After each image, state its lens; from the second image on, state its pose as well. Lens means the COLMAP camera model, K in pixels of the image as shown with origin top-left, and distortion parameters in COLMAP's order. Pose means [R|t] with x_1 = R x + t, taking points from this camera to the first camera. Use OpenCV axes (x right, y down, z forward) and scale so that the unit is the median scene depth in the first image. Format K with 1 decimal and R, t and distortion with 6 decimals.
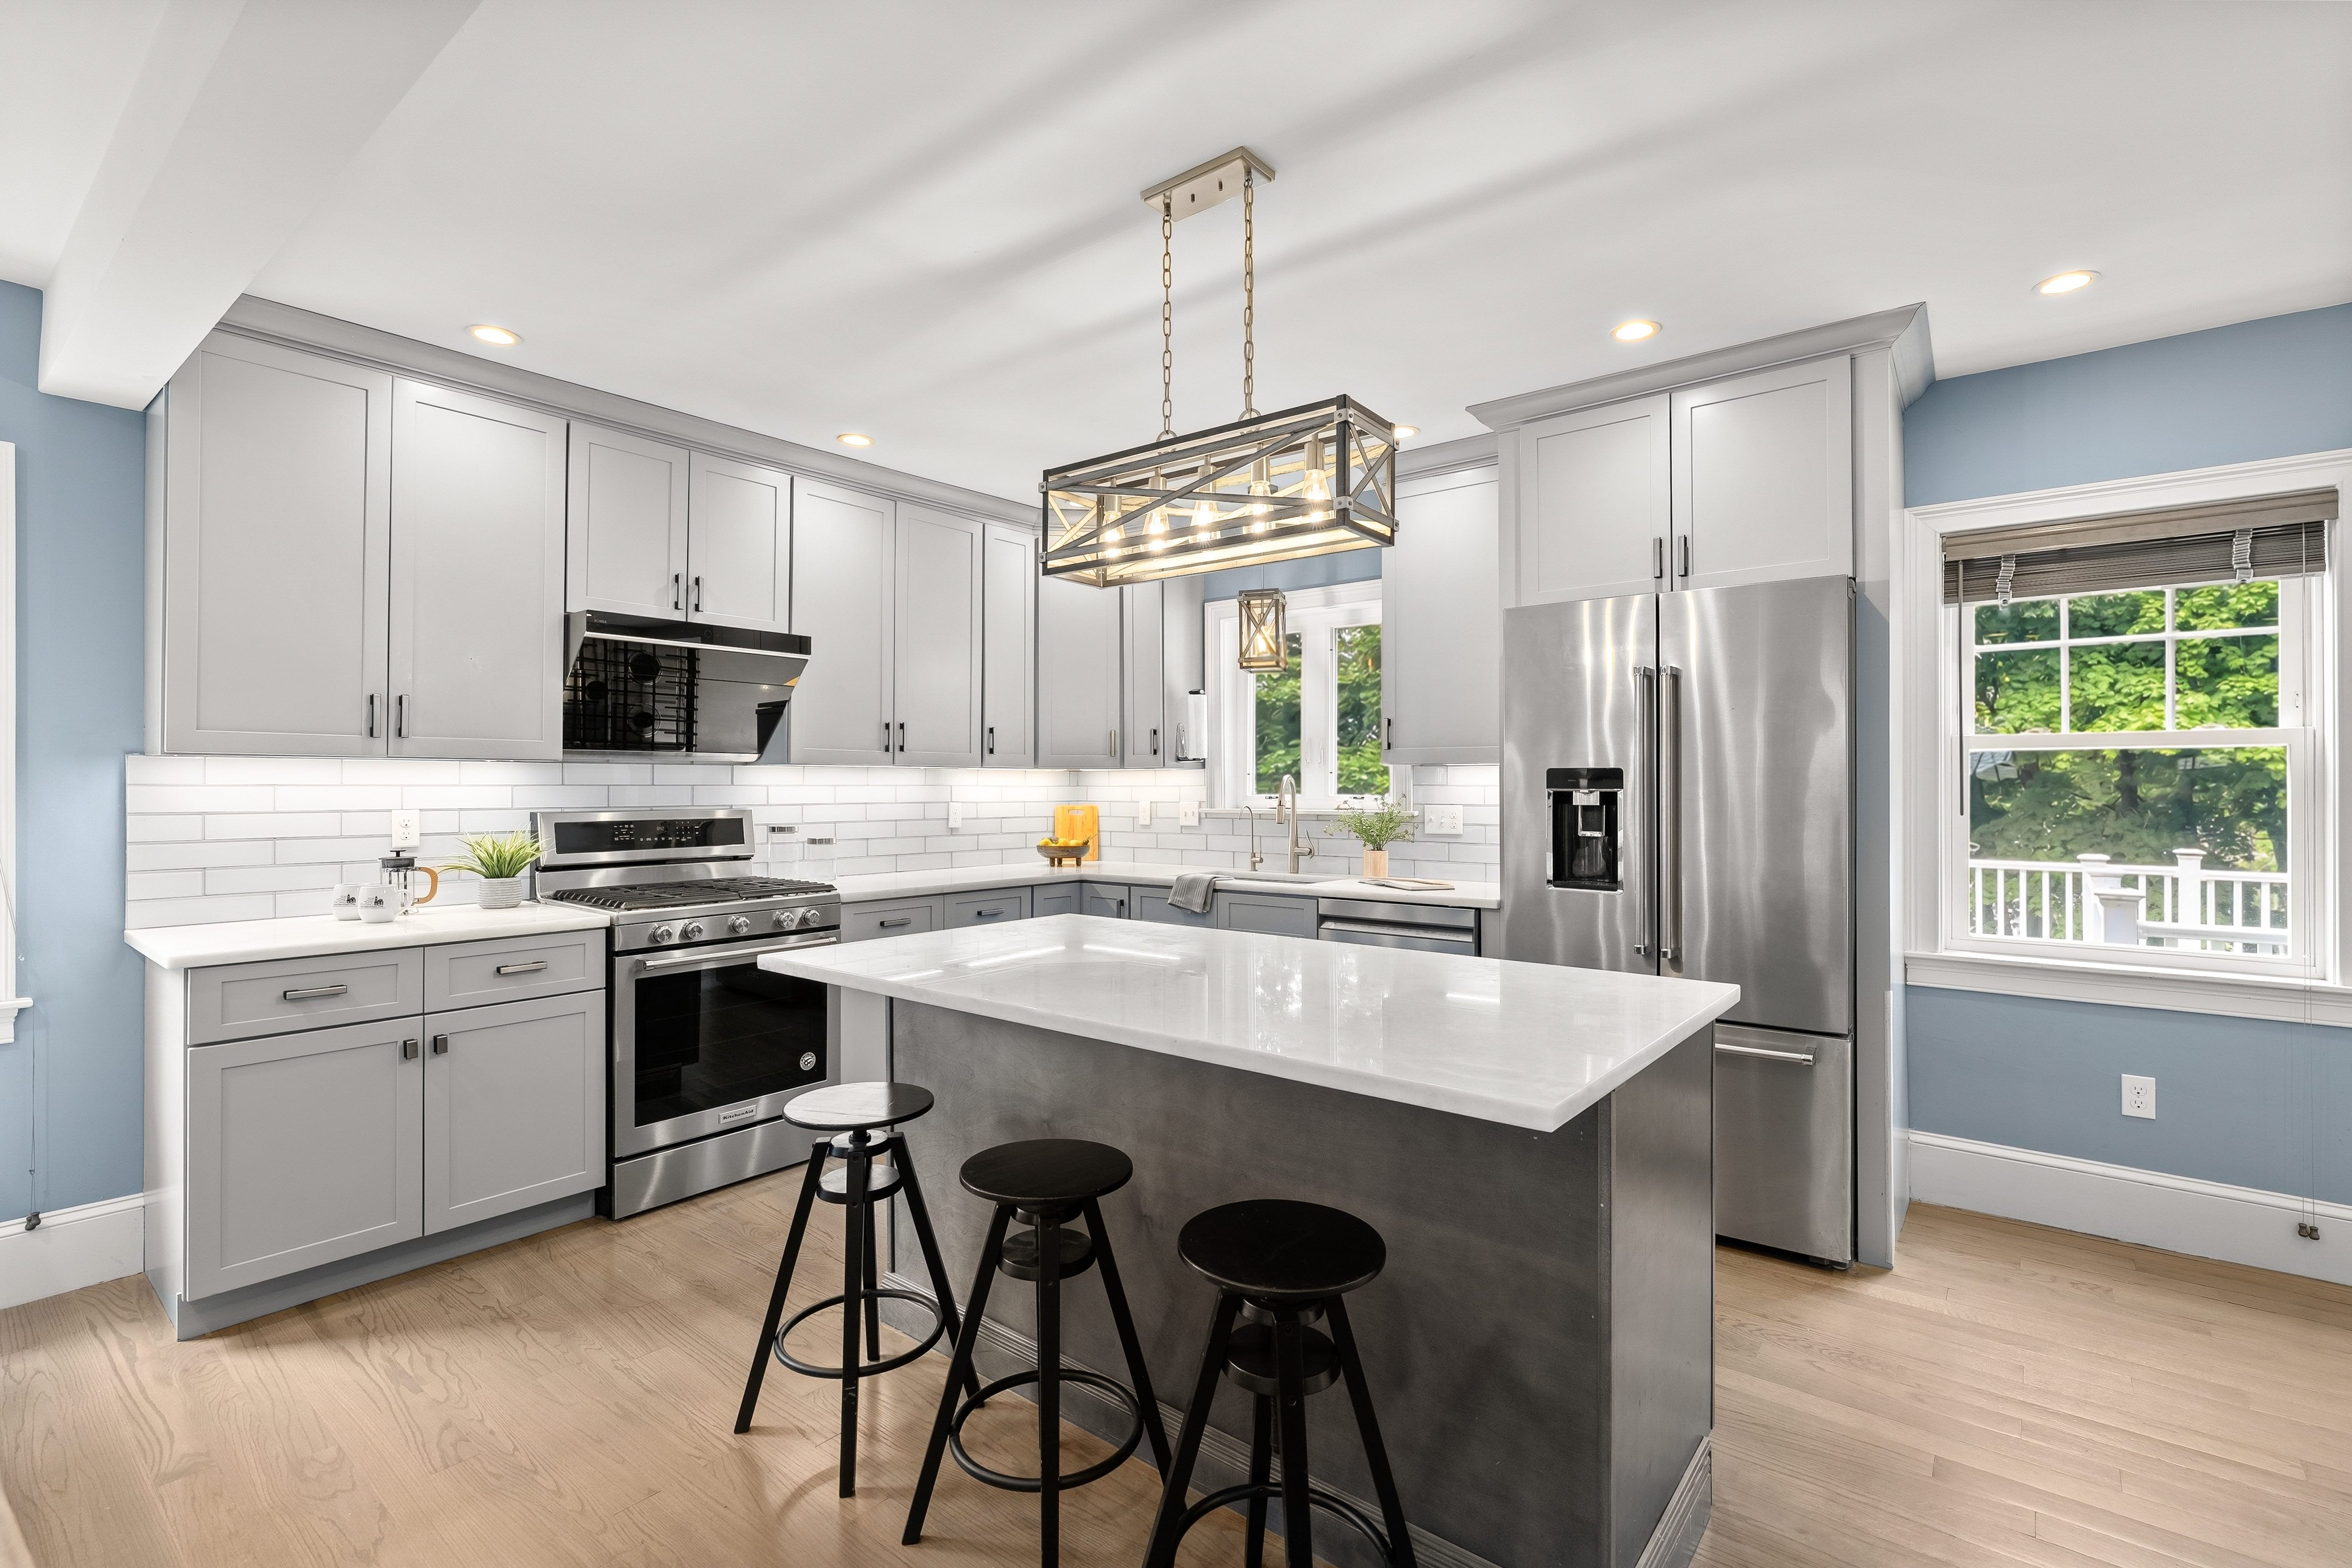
lens RADIAL K [[1067.9, 0, 1178.9], [0, 1067.9, 785.1], [0, 0, 1]] dist [-0.003856, 0.000471]
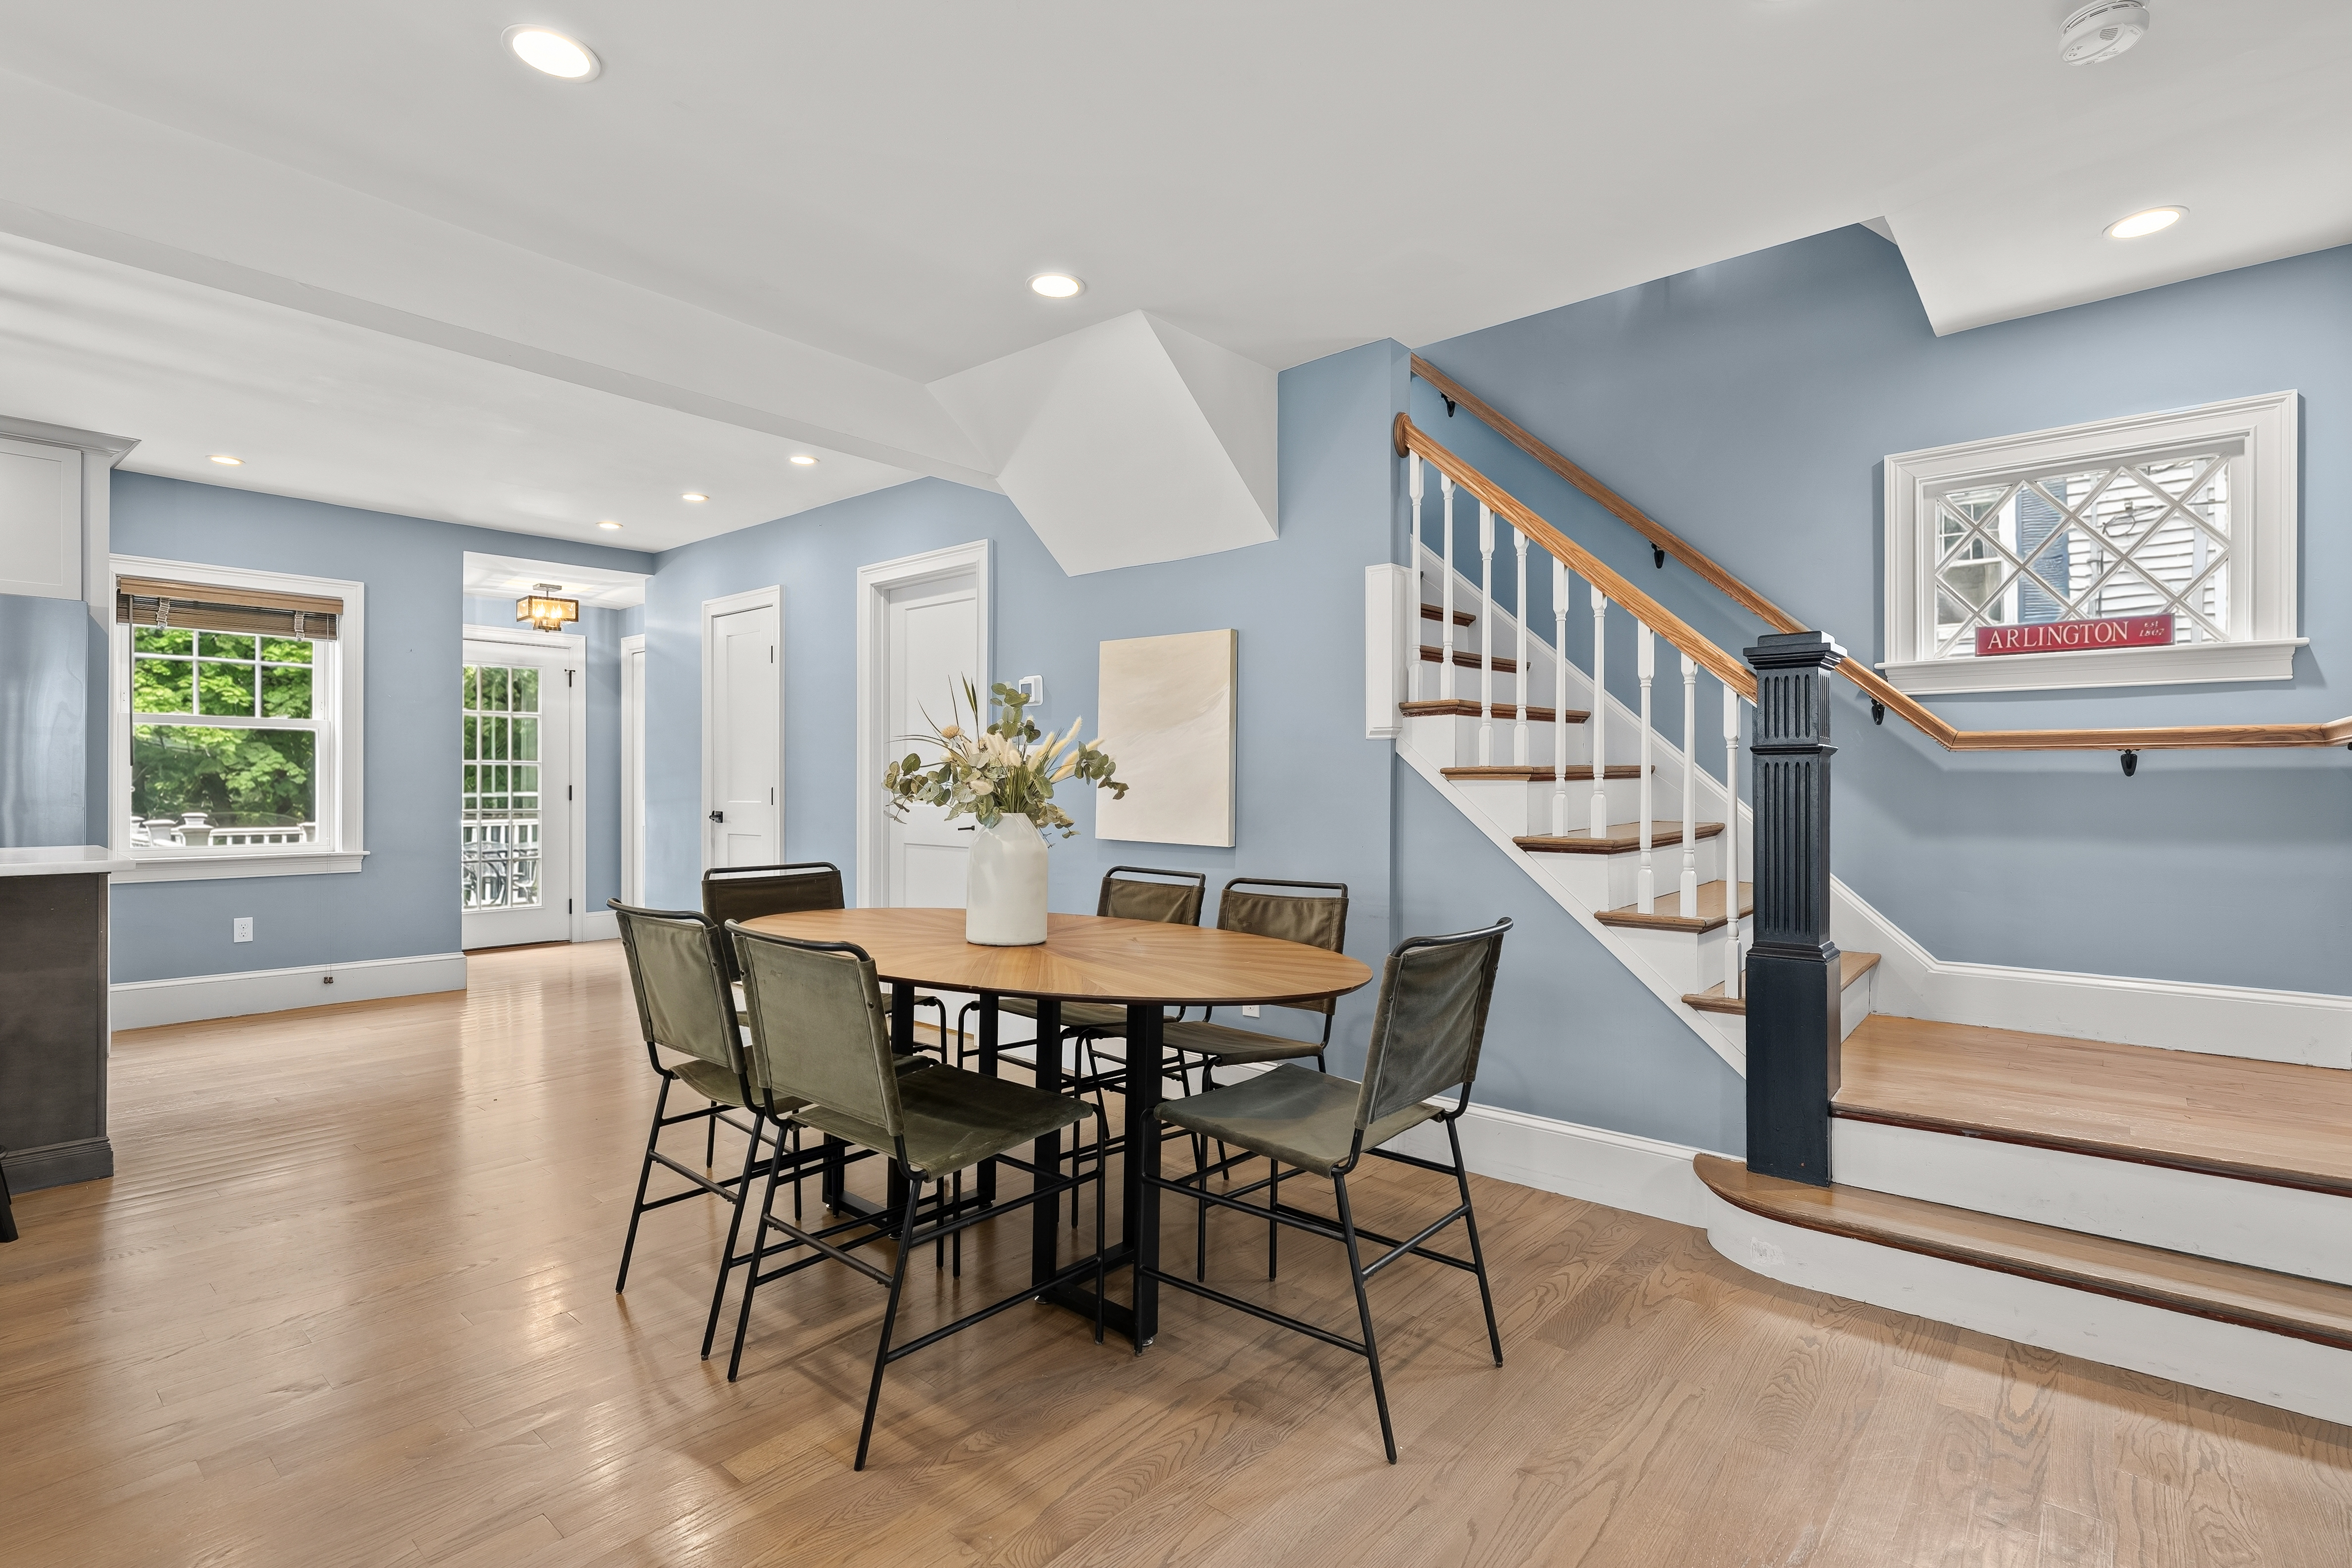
lens RADIAL K [[1100.5, 0, 1172.7], [0, 1100.5, 779.8], [0, 0, 1]] dist [-0.003443, -0.000352]
pose [[0.029819, 0.007133, 0.999530, -0.730421], [-0.002946, 0.999971, -0.007048, 0.052469], [-0.999551, -0.002734, 0.029839, -0.487177]]
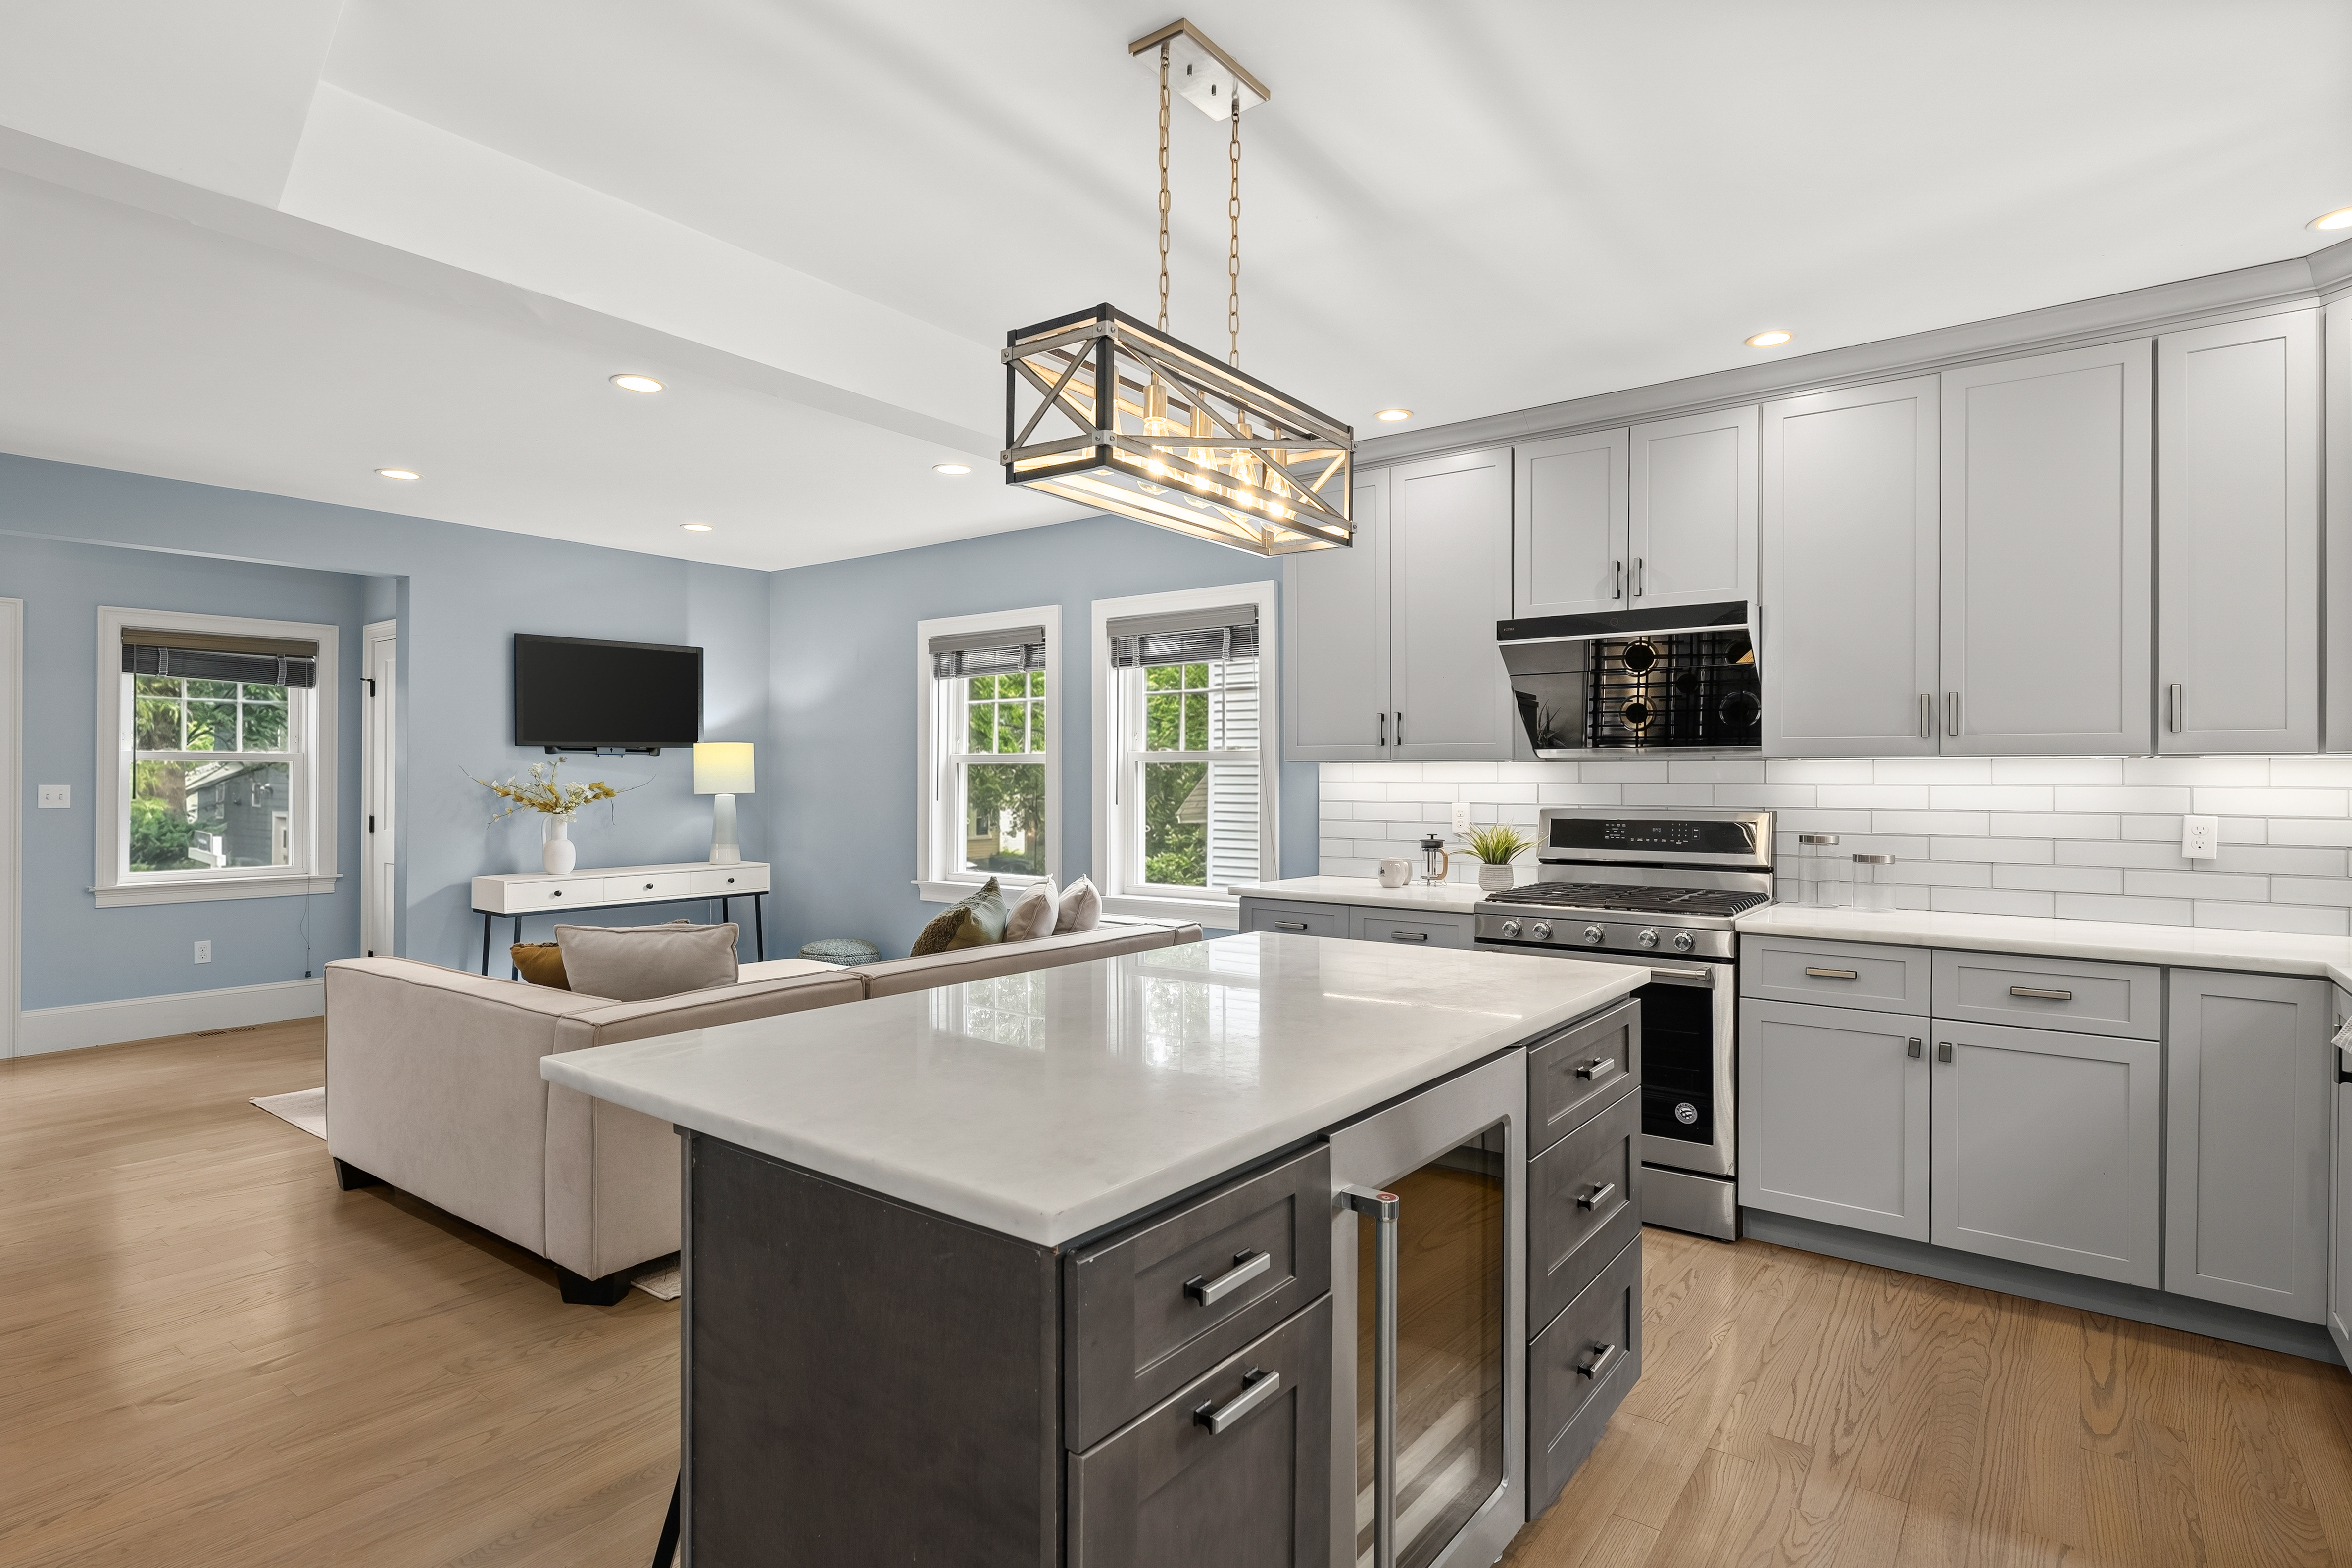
lens RADIAL K [[1193.3, 0, 1180.6], [0, 1193.3, 775.8], [0, 0, 1]] dist [-0.002883, 0.001288]
pose [[0.028788, -0.003727, -0.999579, 0.624821], [-0.003014, 0.999988, -0.003815, -0.001468], [0.999581, 0.003123, 0.028777, 0.622573]]
